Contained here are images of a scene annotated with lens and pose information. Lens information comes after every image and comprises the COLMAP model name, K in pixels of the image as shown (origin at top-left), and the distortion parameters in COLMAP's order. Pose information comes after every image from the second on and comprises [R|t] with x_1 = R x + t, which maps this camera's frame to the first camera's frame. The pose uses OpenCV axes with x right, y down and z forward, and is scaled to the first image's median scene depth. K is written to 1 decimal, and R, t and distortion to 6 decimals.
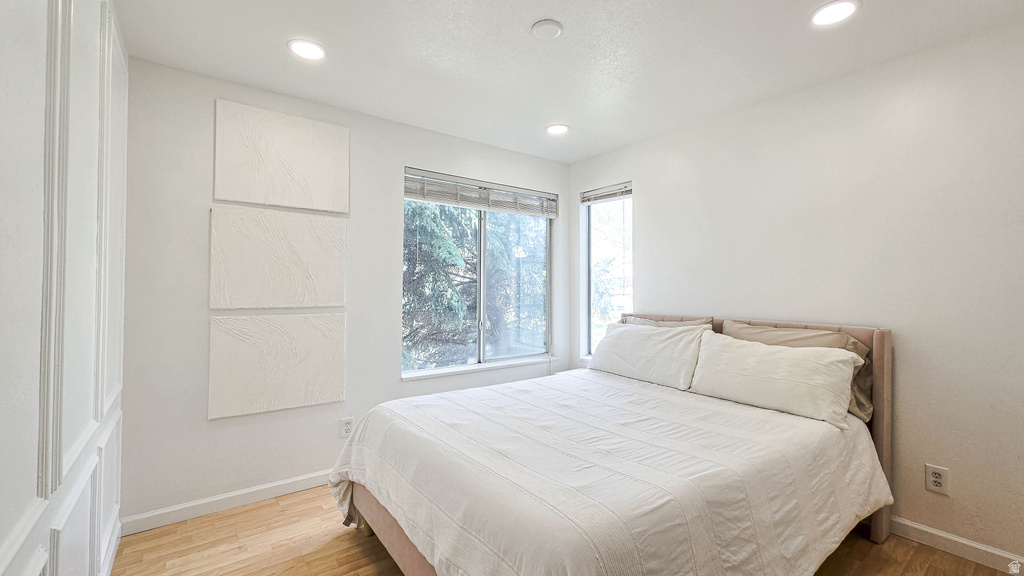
lens RADIAL K [[429.6, 0, 515.2], [0, 429.6, 287.2], [0, 0, 1]] dist [-0.001641, -0.001793]
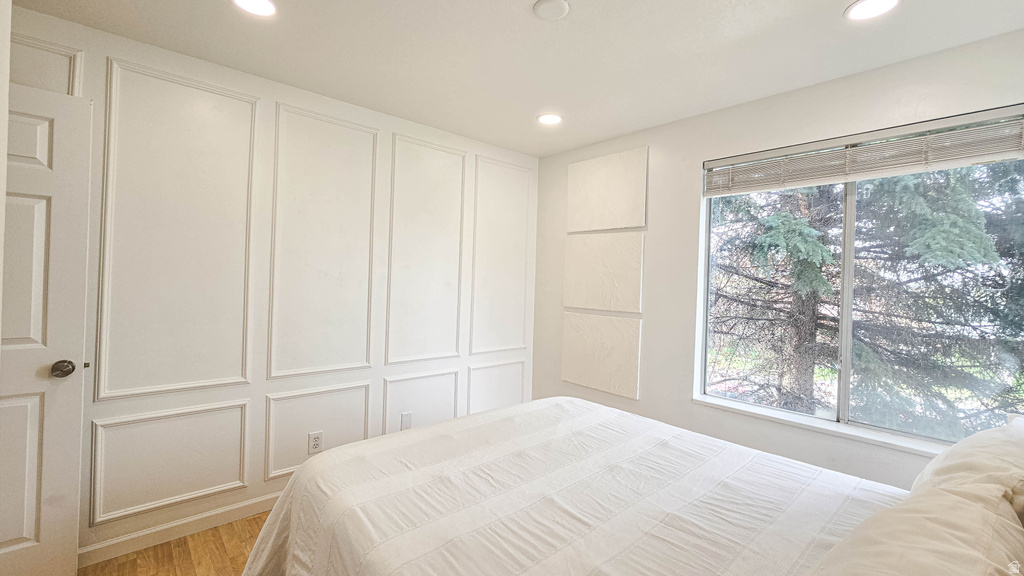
lens RADIAL K [[429.6, 0, 515.4], [0, 429.6, 281.2], [0, 0, 1]] dist [-0.001641, -0.001793]
pose [[0.090967, 0.002151, -0.995852, 0.864577], [-0.019327, 0.999813, 0.000394, -0.039946], [0.995666, 0.019211, 0.090992, 0.784681]]
